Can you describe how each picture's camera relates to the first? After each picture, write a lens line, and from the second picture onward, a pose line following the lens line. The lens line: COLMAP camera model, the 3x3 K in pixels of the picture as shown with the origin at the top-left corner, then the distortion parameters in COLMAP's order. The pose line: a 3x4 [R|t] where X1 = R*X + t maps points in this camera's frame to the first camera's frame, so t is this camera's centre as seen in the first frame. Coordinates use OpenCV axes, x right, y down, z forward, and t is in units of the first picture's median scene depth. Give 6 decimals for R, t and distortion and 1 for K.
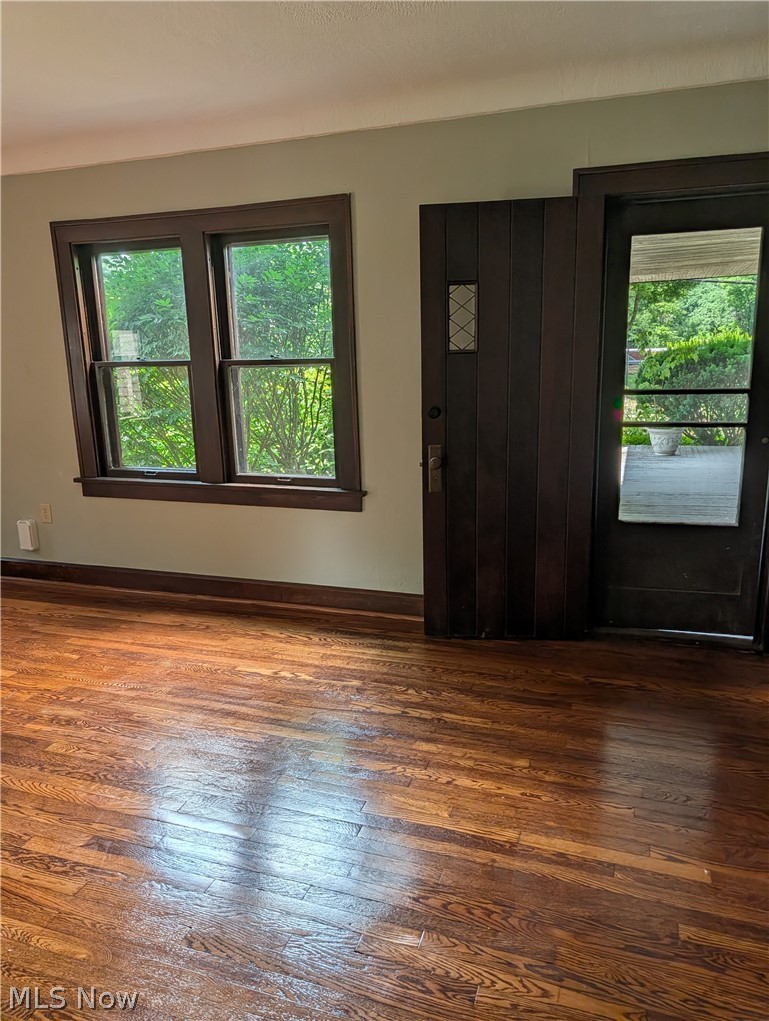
lens RADIAL K [[728.4, 0, 368.9], [0, 728.4, 514.2], [0, 0, 1]] dist [-0.001667, 0.000994]
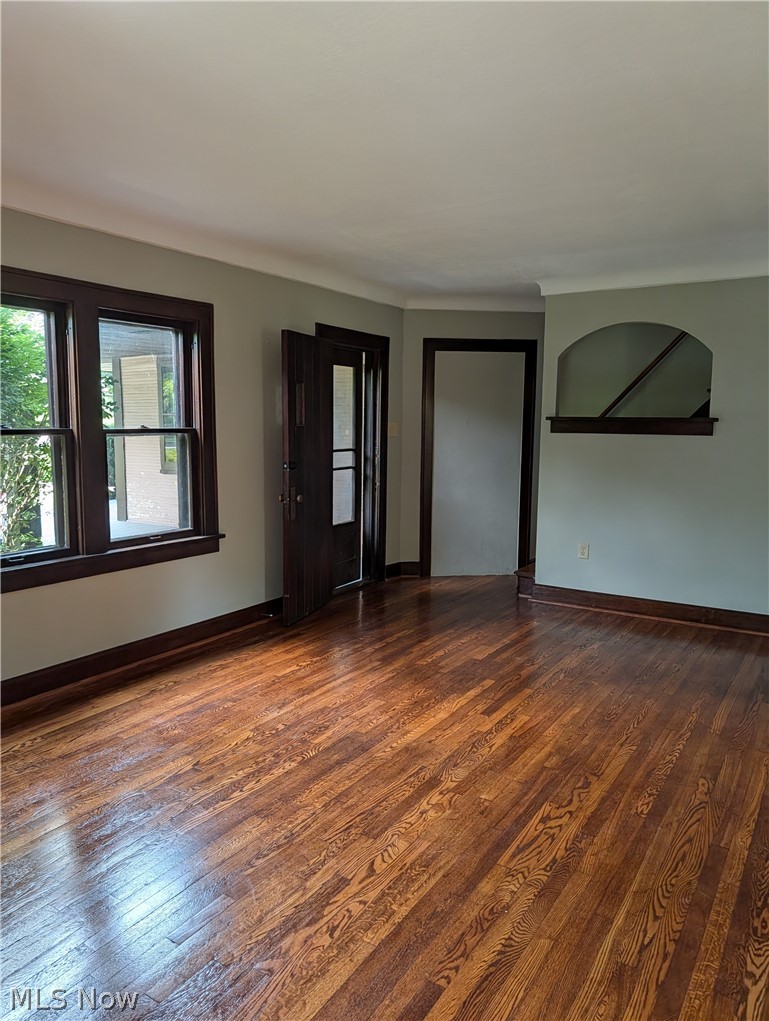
lens RADIAL K [[724.3, 0, 373.1], [0, 724.3, 523.6], [0, 0, 1]] dist [0.038665, -0.054685]
pose [[0.245106, -0.108258, 0.963433, -1.352504], [0.206804, 0.976713, 0.057137, -0.079025], [-0.947183, 0.185238, 0.261786, 0.501635]]
